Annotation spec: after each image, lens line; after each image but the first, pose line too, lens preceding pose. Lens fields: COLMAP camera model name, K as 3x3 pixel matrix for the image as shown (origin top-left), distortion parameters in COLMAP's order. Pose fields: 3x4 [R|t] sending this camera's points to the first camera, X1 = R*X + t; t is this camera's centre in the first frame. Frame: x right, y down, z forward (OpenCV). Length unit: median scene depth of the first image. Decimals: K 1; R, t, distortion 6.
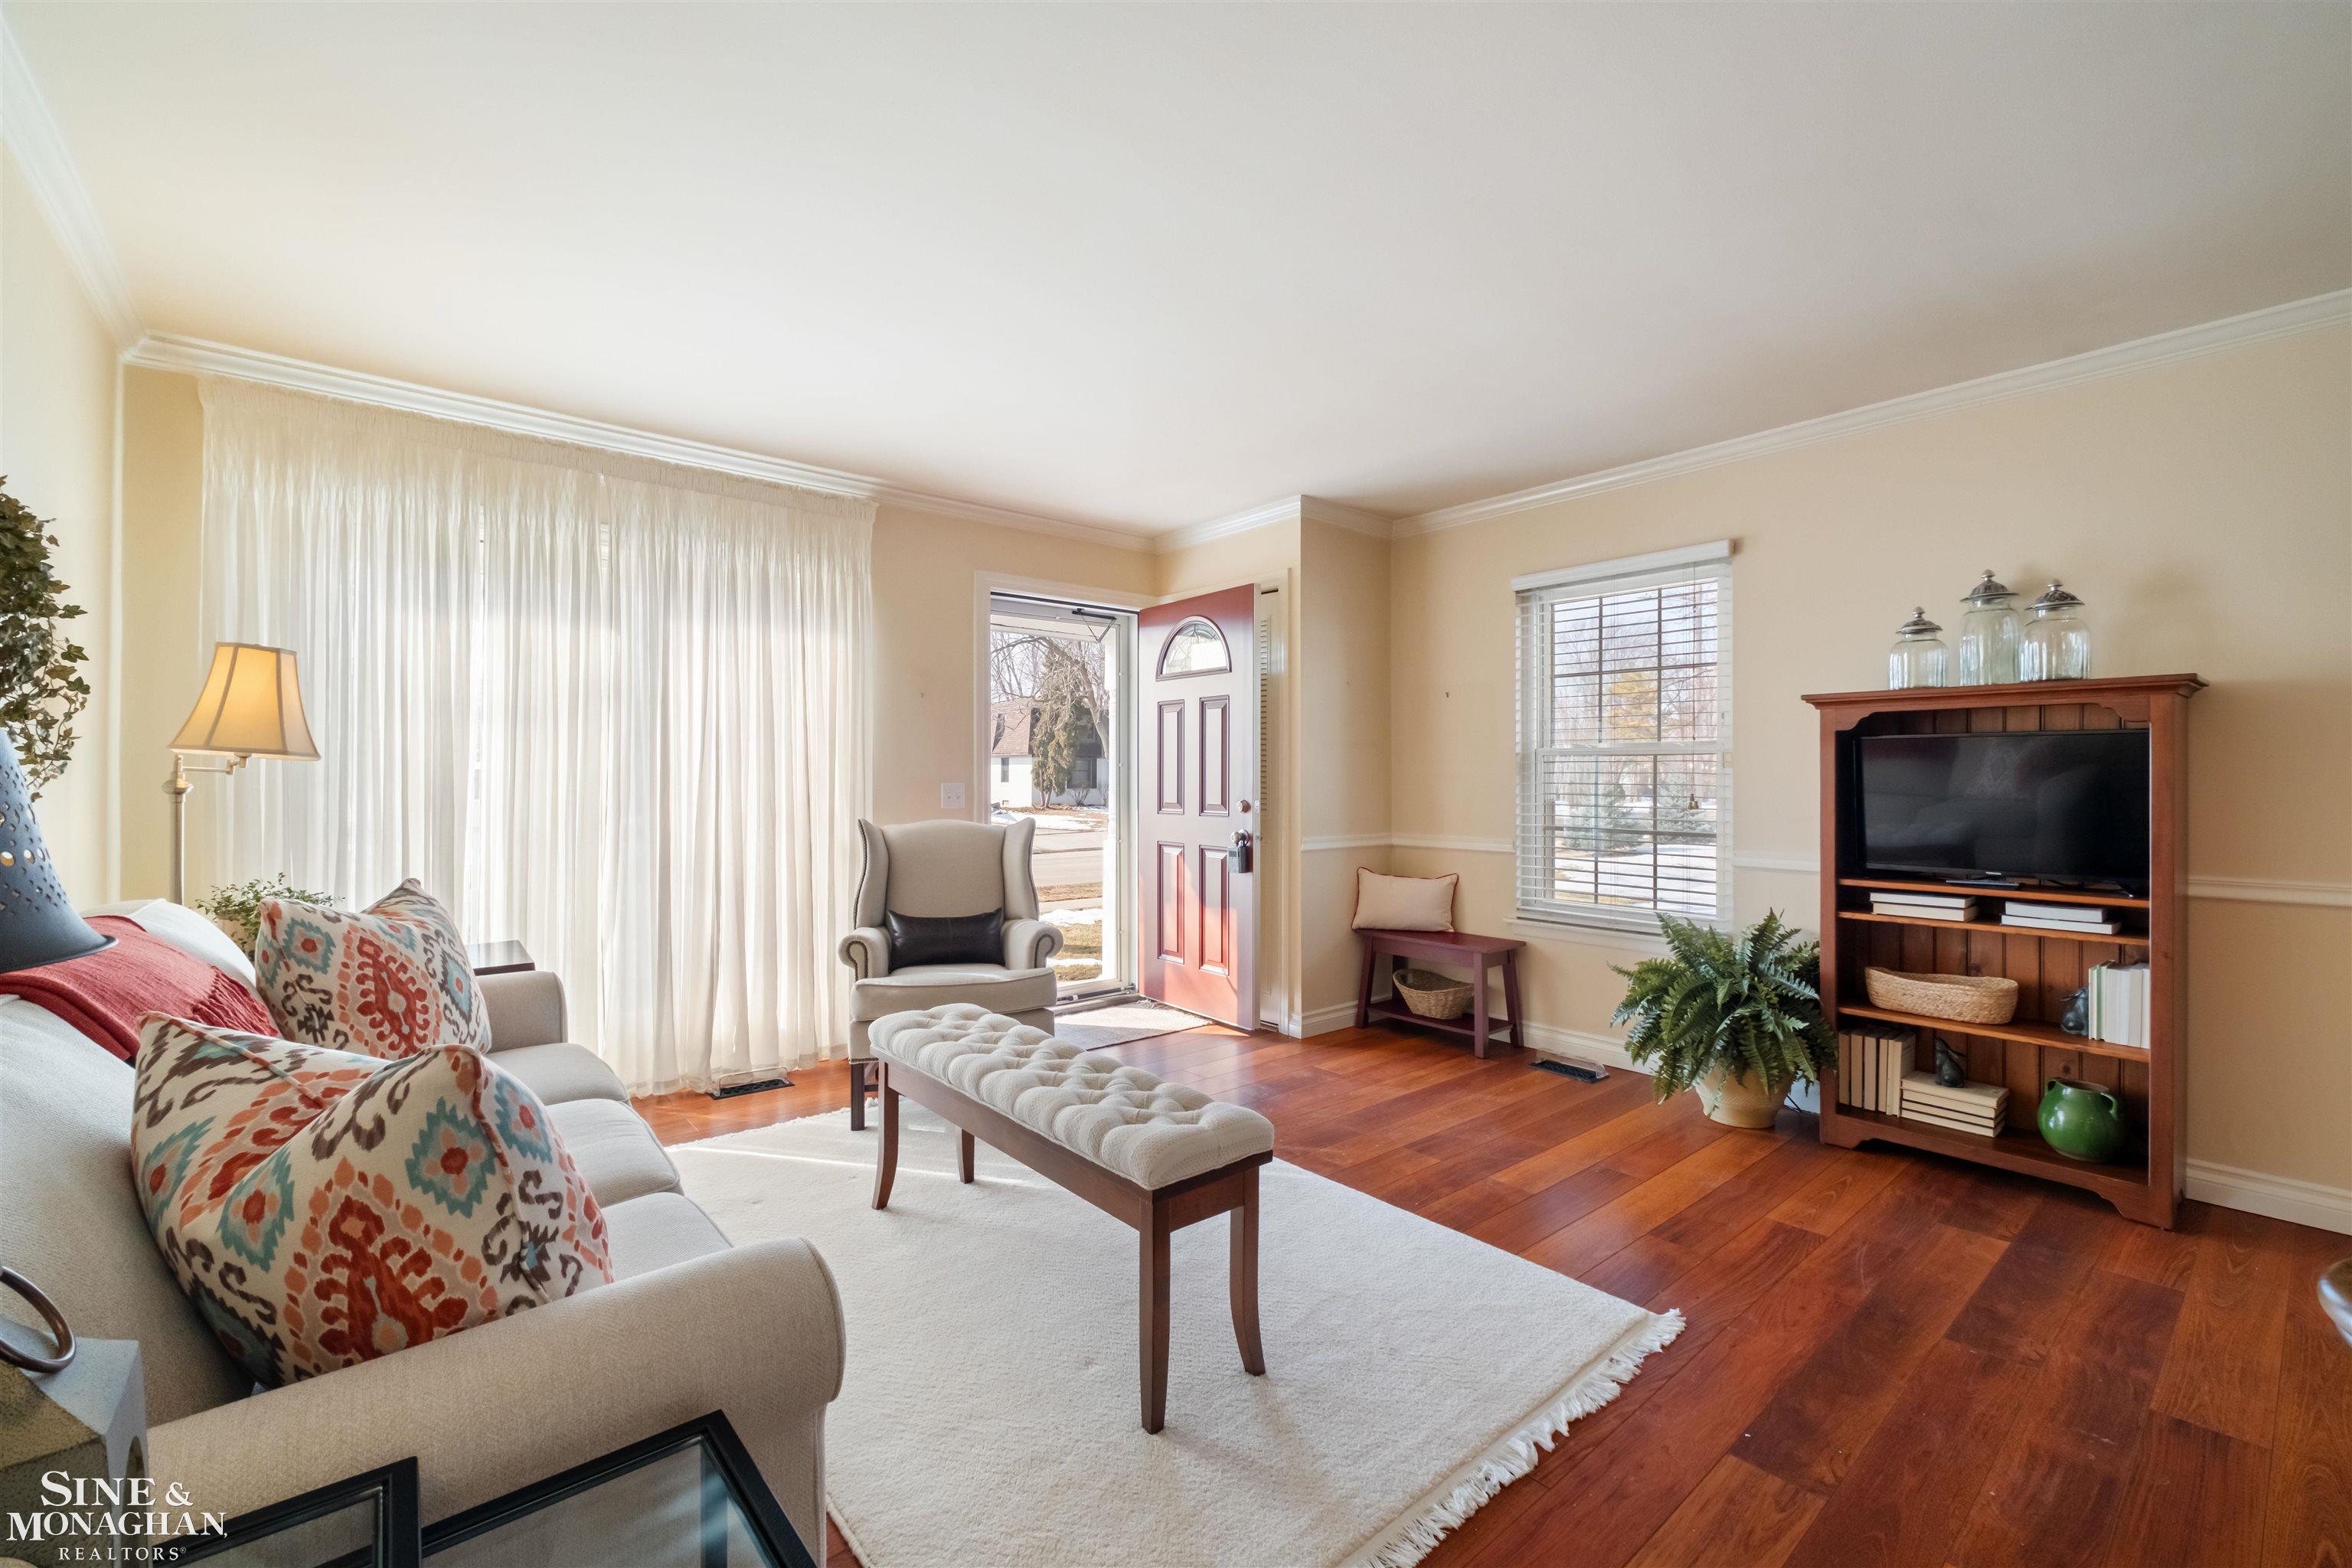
lens RADIAL K [[993.4, 0, 1178.4], [0, 993.4, 787.7], [0, 0, 1]] dist [-0.000771, -0.000172]
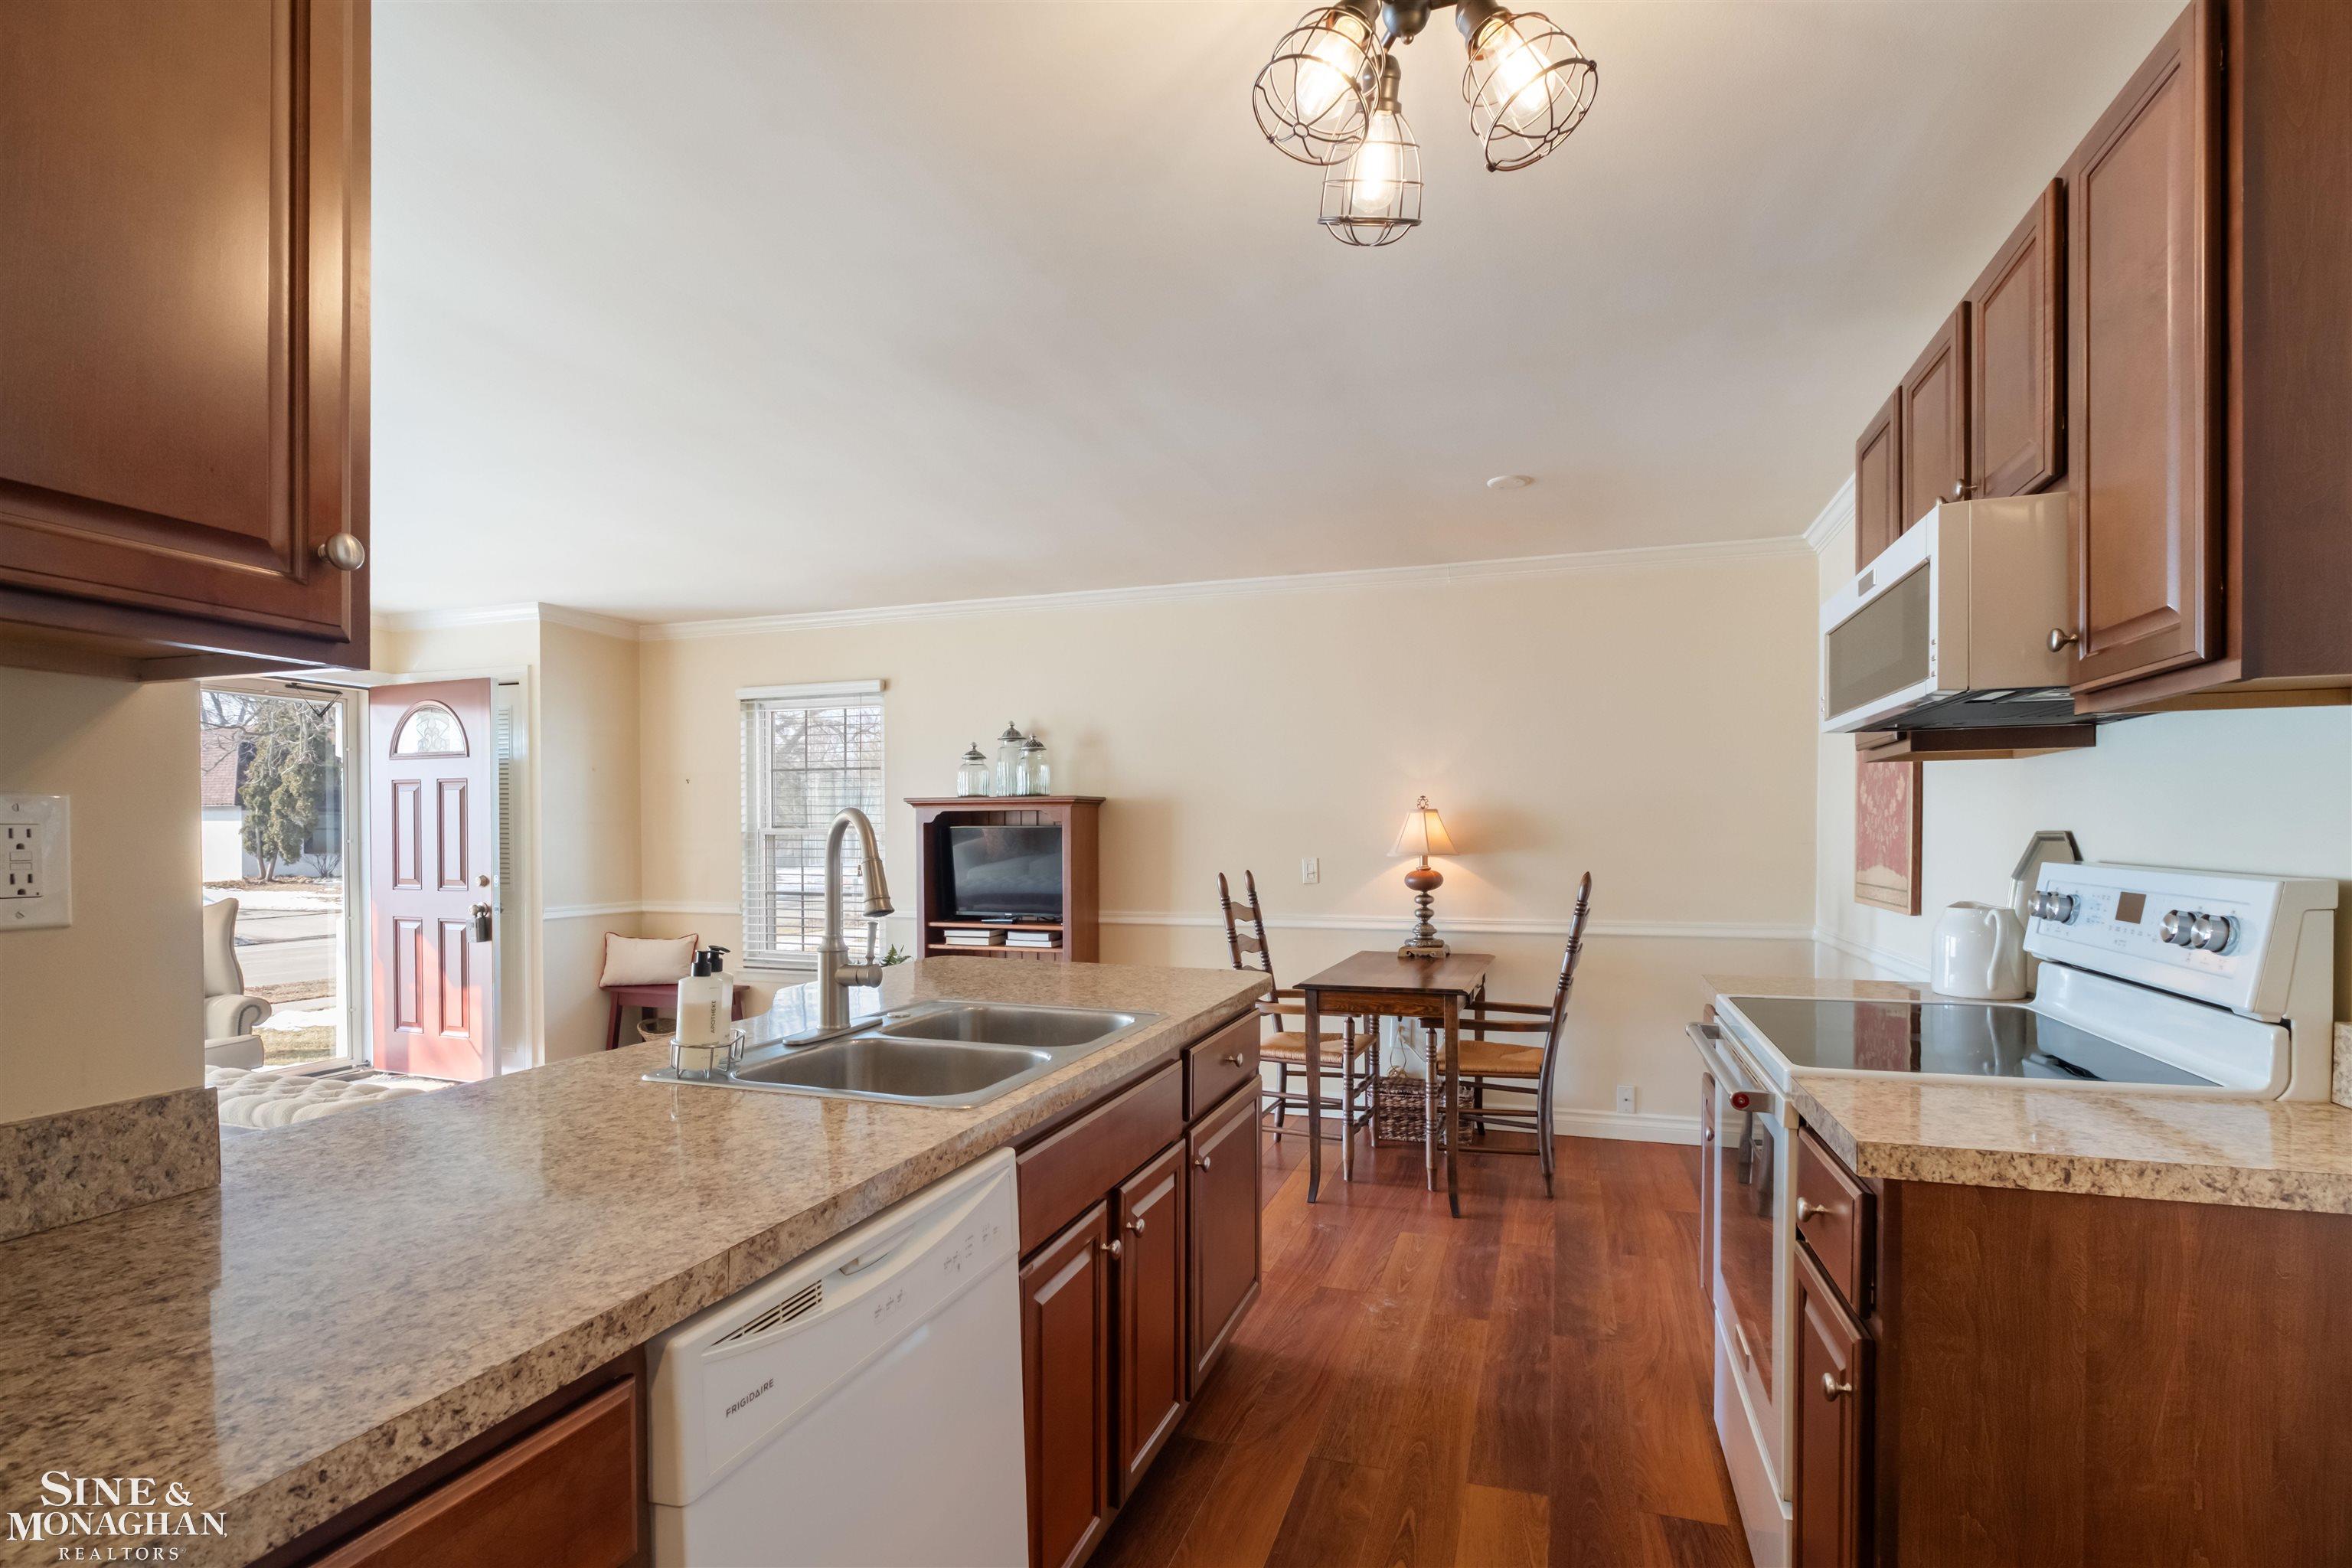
lens RADIAL K [[1137.4, 0, 1169.6], [0, 1137.4, 854.4], [0, 0, 1]] dist [0.000226, 0.000257]
pose [[0.859195, -0.011263, 0.511525, 0.075986], [0.007812, 0.999930, 0.008895, -0.015967], [-0.511589, -0.003647, 0.859222, -0.467336]]
